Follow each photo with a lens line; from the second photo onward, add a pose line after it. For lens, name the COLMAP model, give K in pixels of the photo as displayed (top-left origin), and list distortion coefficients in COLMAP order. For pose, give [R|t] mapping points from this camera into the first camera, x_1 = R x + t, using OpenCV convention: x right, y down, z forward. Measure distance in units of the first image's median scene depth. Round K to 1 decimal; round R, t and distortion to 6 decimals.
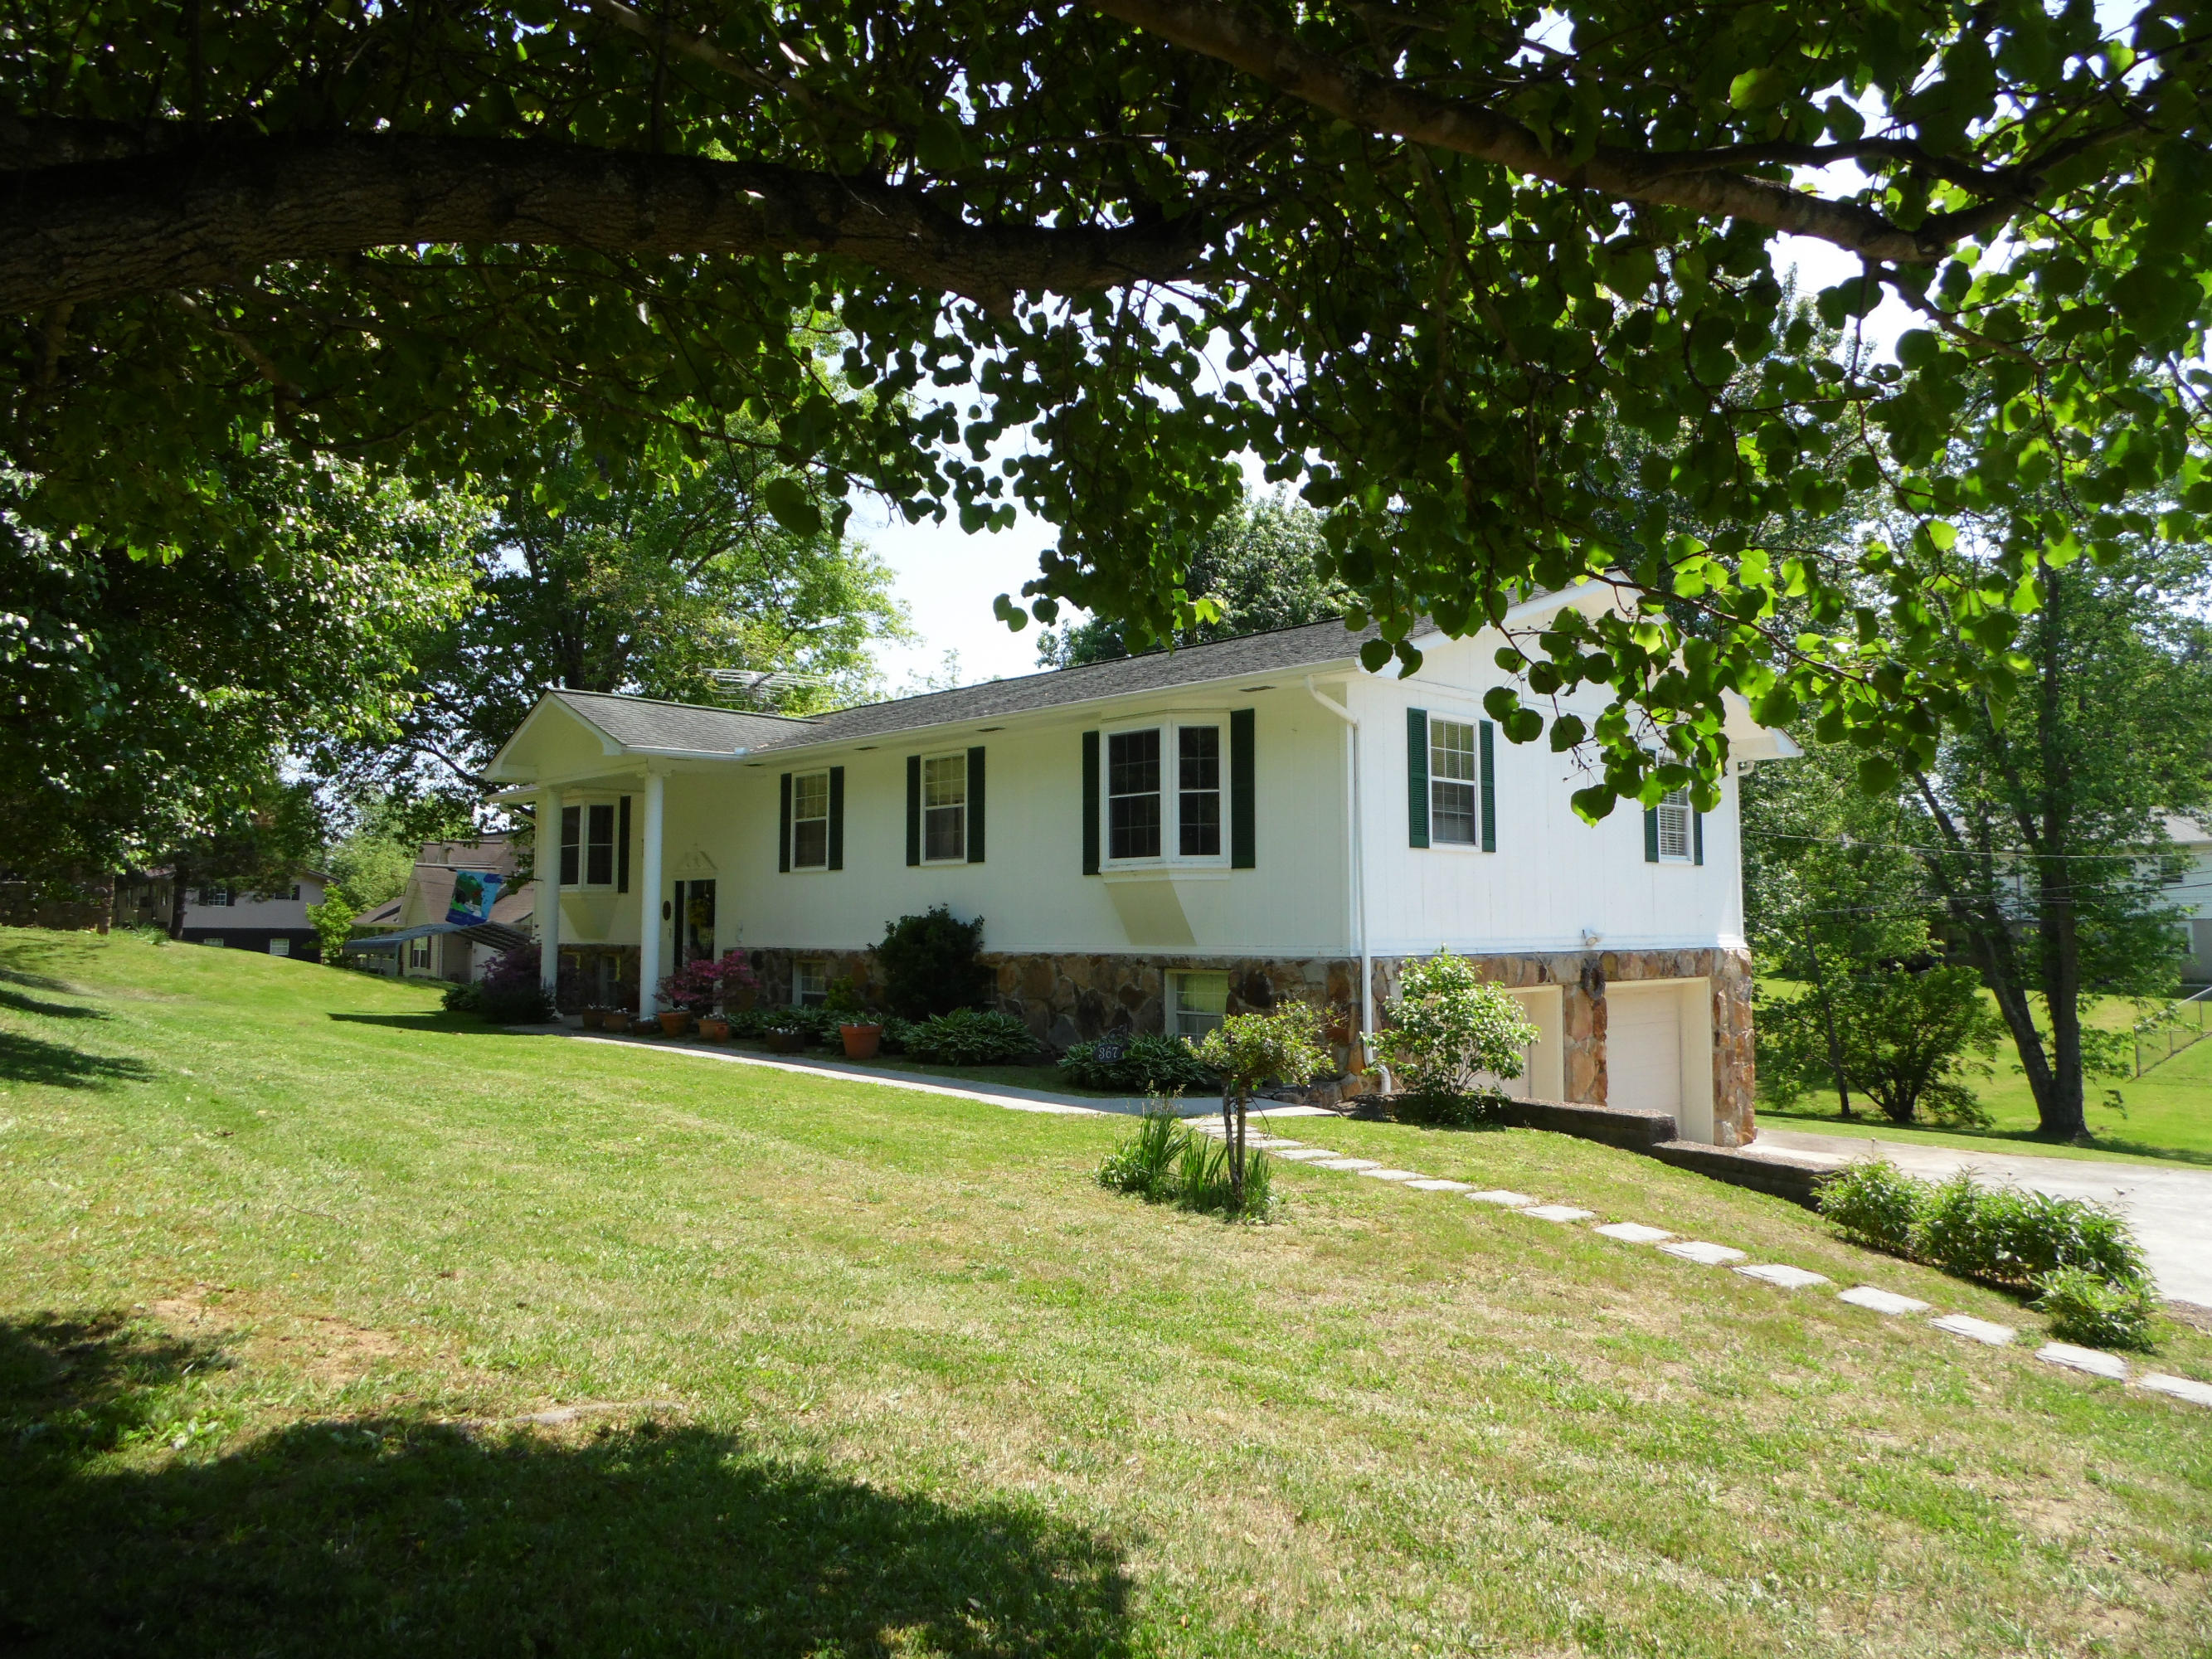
lens RADIAL K [[1488.0, 0, 1112.1], [0, 1488.0, 828.7], [0, 0, 1]] dist [-0.019504, 0.001385]
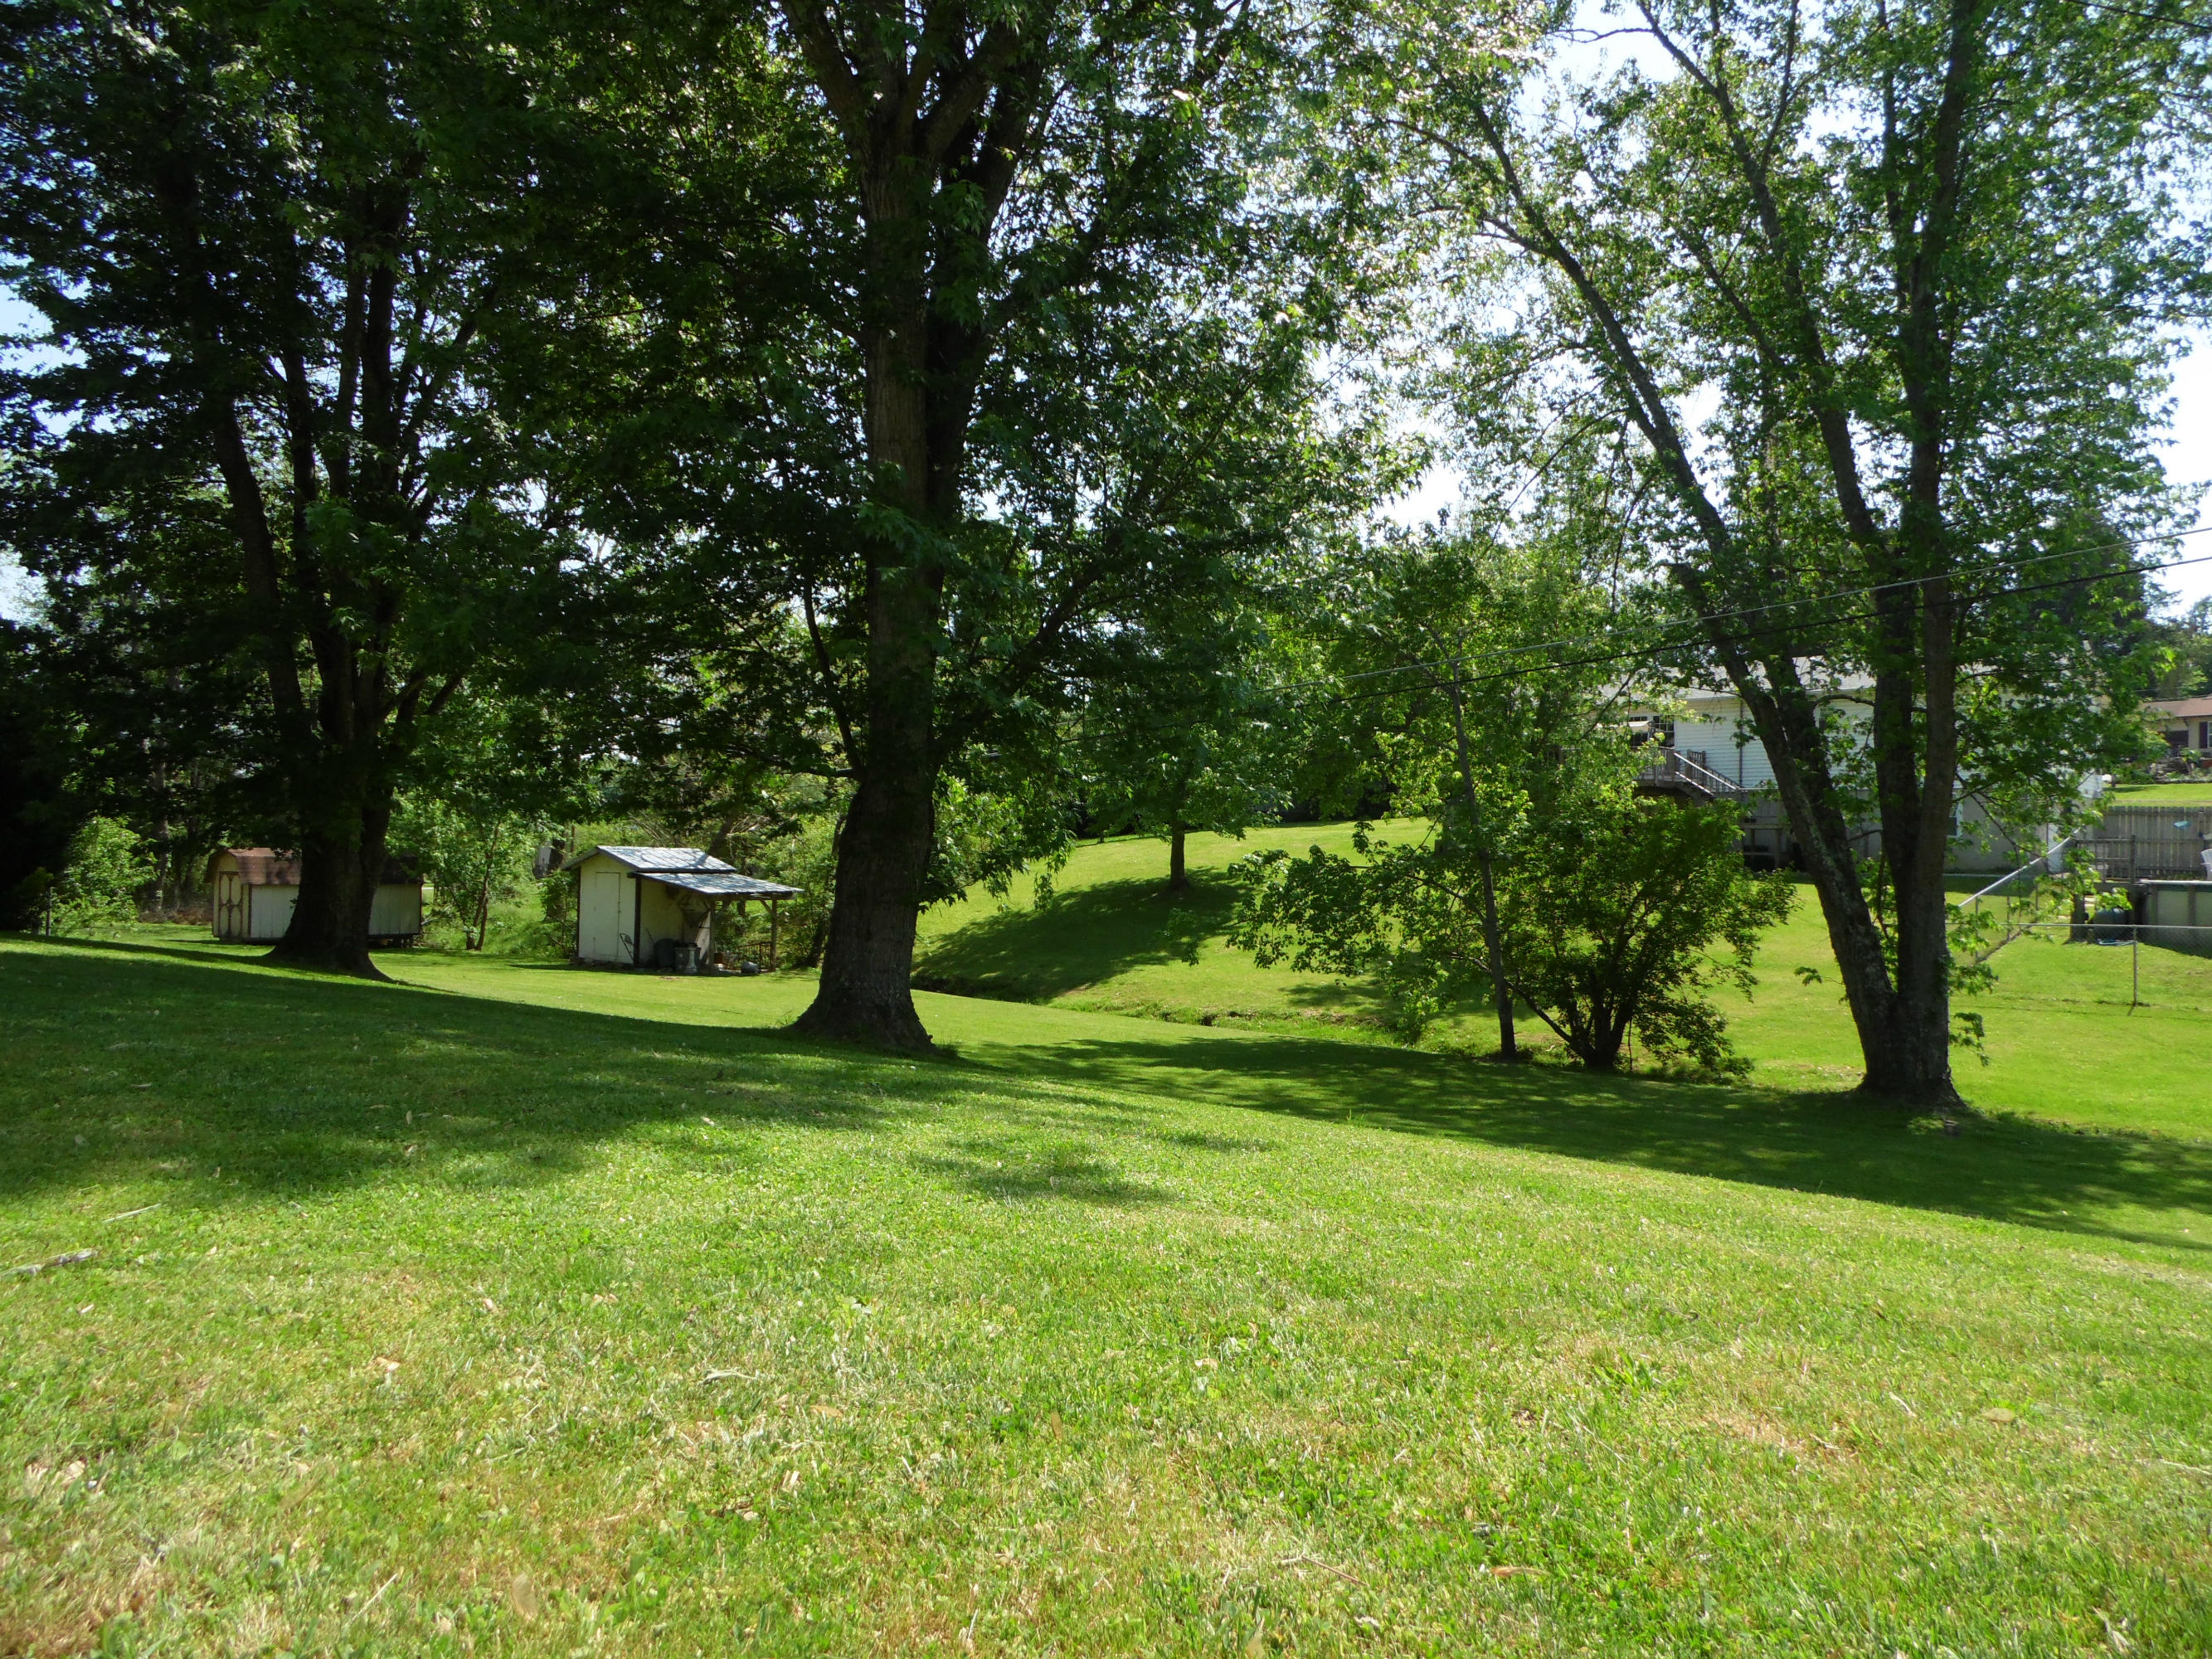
lens RADIAL K [[1487.2, 0, 1116.5], [0, 1487.2, 857.8], [0, 0, 1]] dist [-0.007655, -0.000519]
pose [[0.980572, 0.022941, 0.194815, 0.602488], [-0.035810, 0.997384, 0.062797, 0.223671], [-0.192865, -0.068554, 0.978828, 1.216937]]
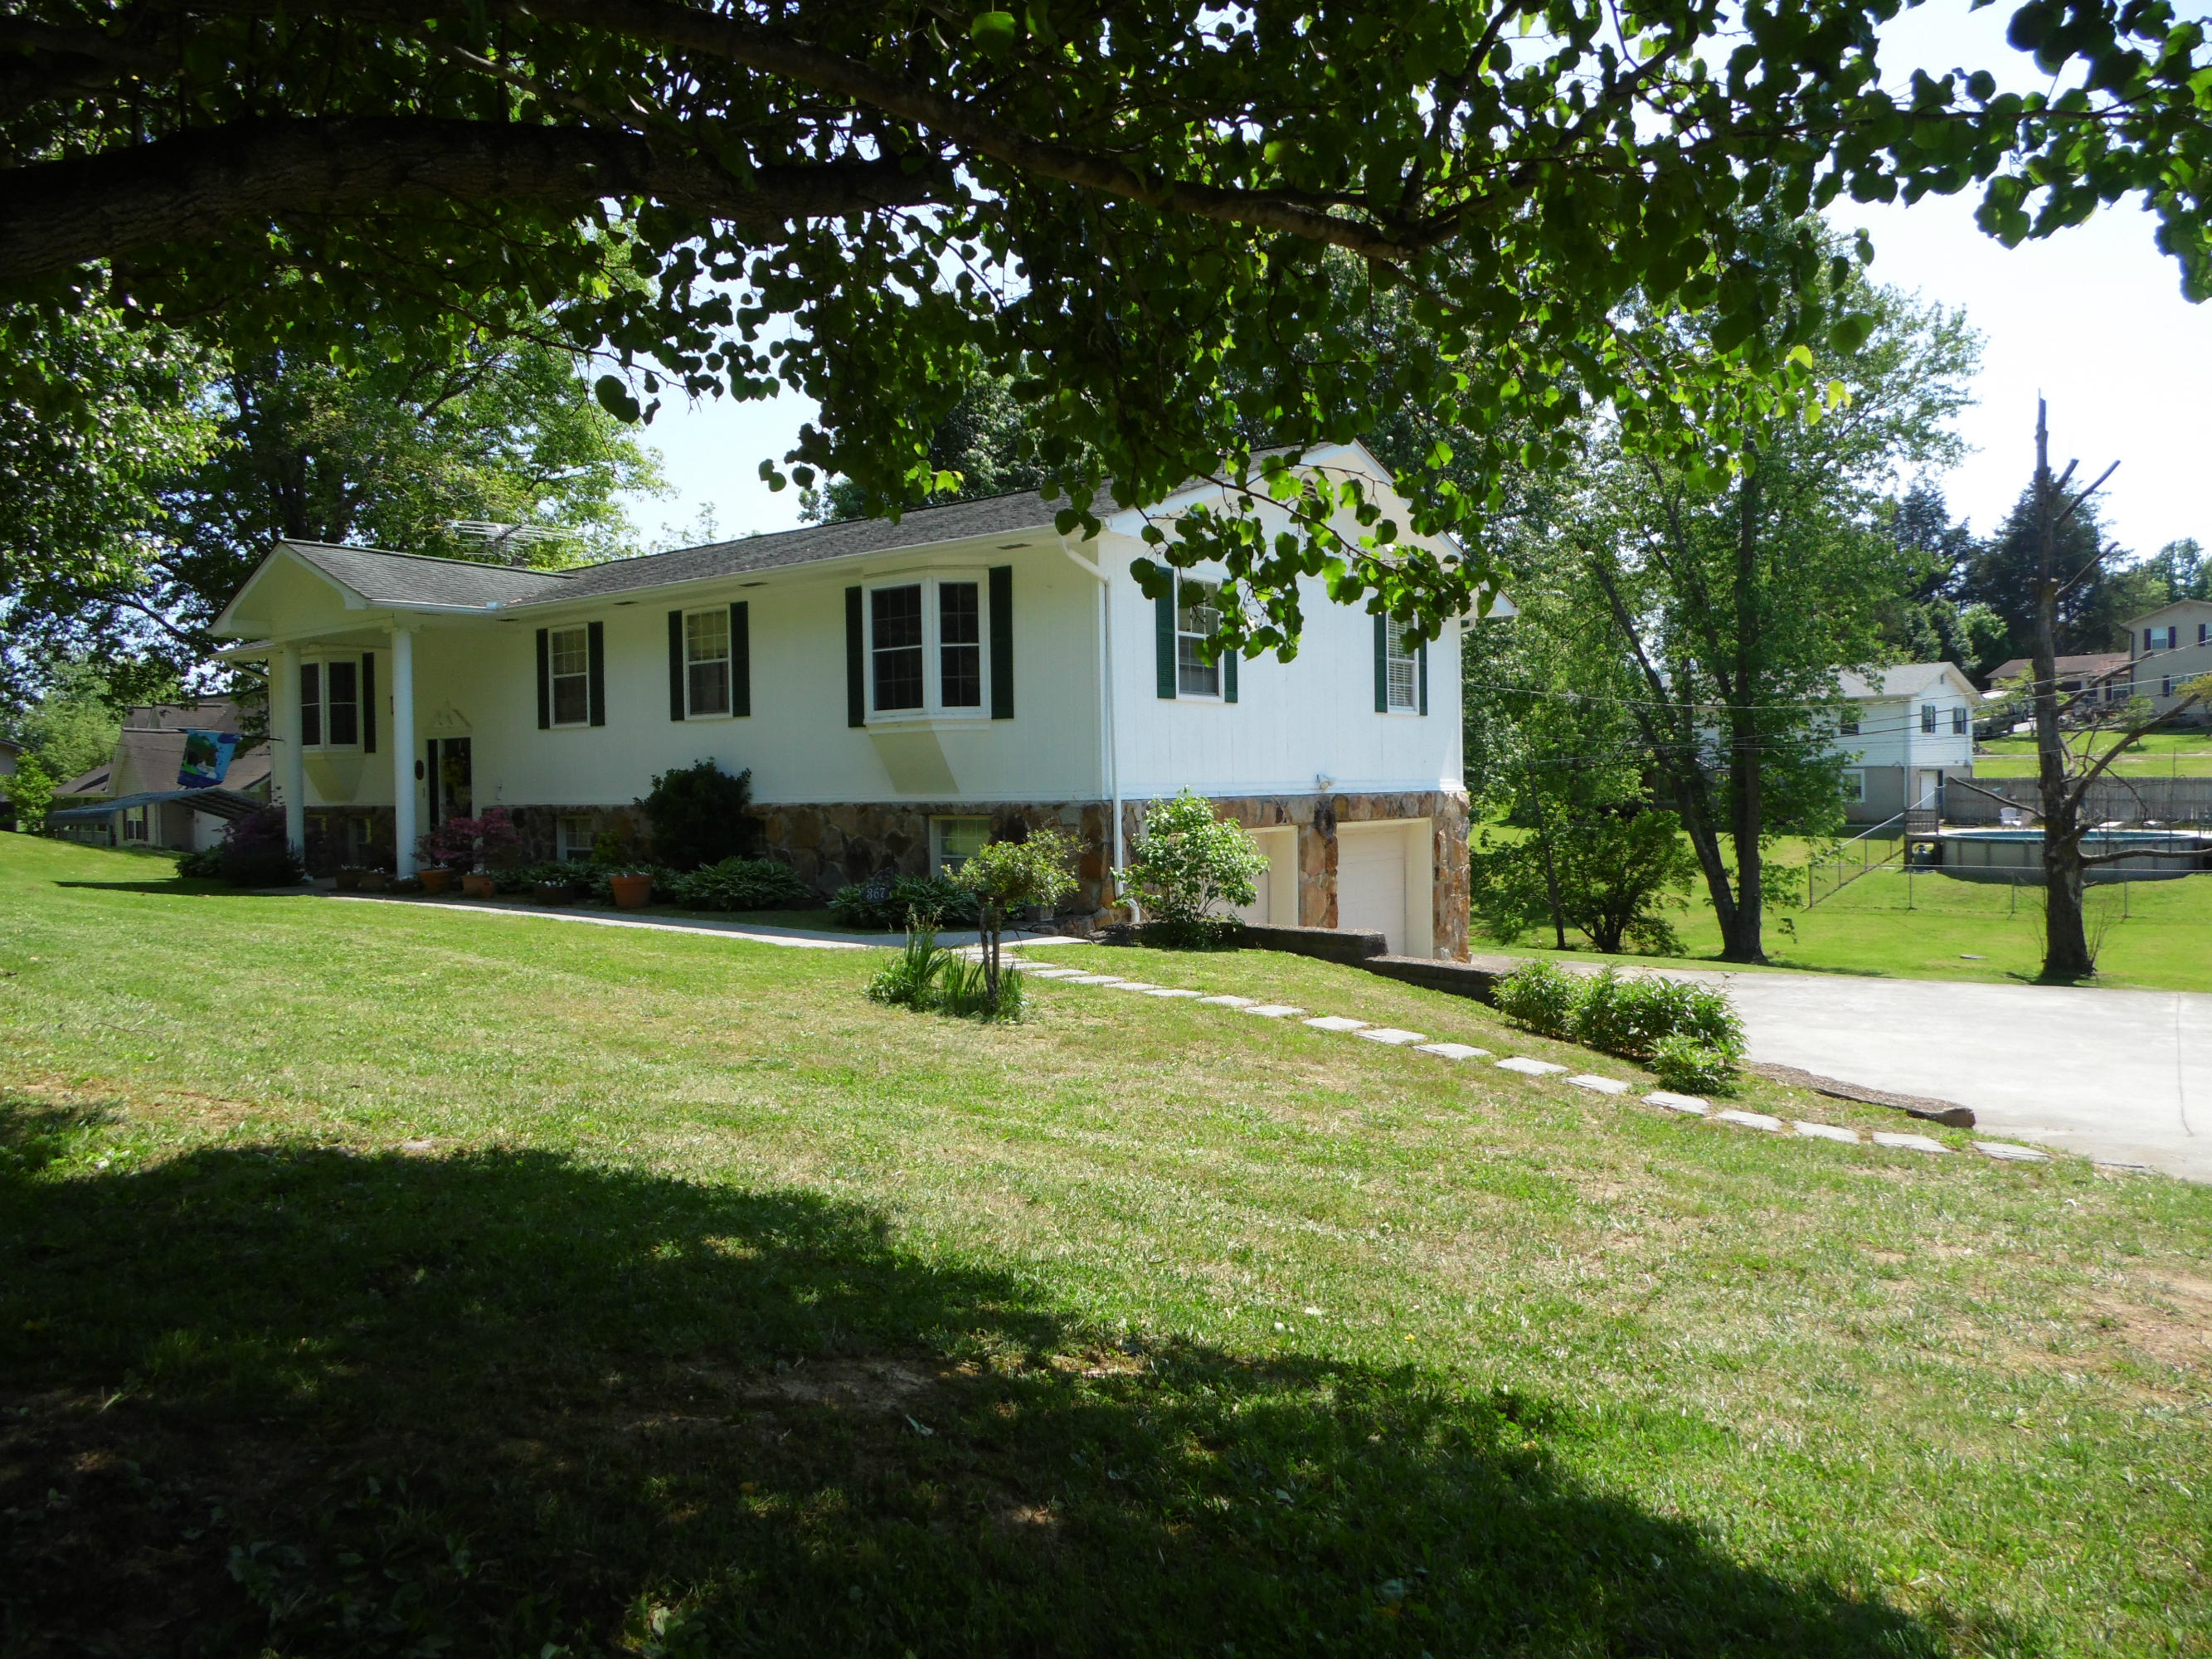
lens RADIAL K [[1488.0, 0, 1112.1], [0, 1488.0, 828.7], [0, 0, 1]] dist [-0.019504, 0.001385]
pose [[0.987923, -0.017767, 0.153923, 0.001118], [0.003321, 0.995604, 0.093607, 0.005331], [-0.154909, -0.091965, 0.983639, -0.050620]]
